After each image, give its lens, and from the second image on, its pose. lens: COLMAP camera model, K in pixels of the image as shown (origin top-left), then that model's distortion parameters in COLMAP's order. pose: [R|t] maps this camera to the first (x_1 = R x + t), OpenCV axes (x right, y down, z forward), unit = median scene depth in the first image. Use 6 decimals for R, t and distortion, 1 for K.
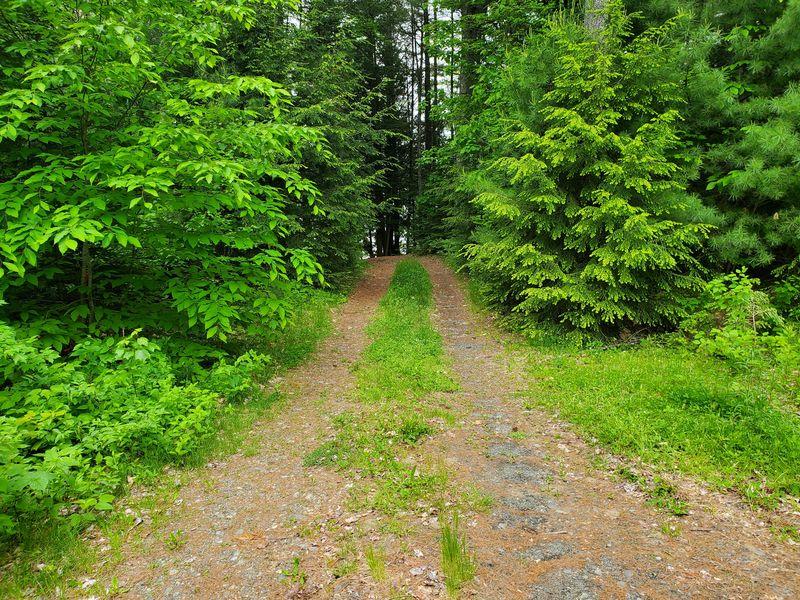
lens RADIAL K [[598.3, 0, 403.8], [0, 598.3, 303.4], [0, 0, 1]] dist [-0.019251, 0.008763]
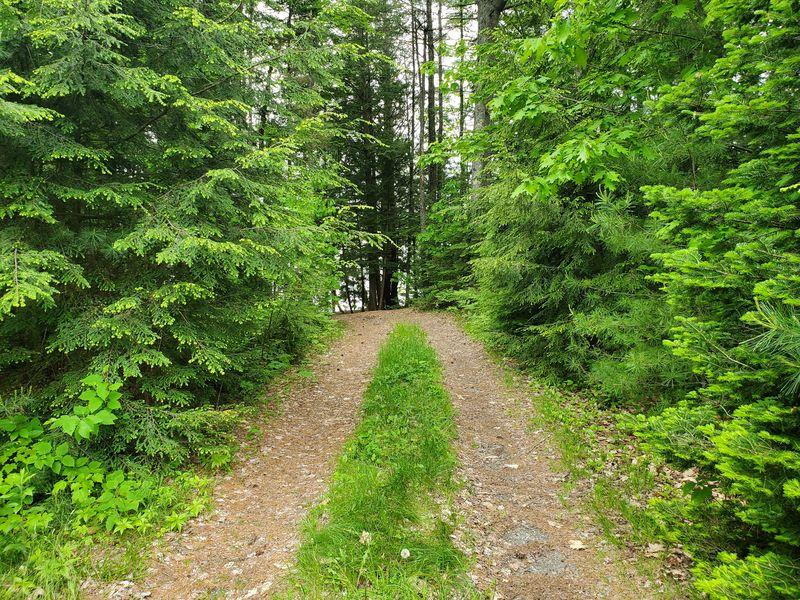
lens RADIAL K [[598.3, 0, 398.9], [0, 598.3, 297.6], [0, 0, 1]] dist [-0.019251, 0.008763]
pose [[0.999947, 0.005009, -0.008998, 0.004782], [-0.005713, 0.996780, -0.079981, -0.046790], [0.008568, 0.080028, 0.996756, 0.333934]]
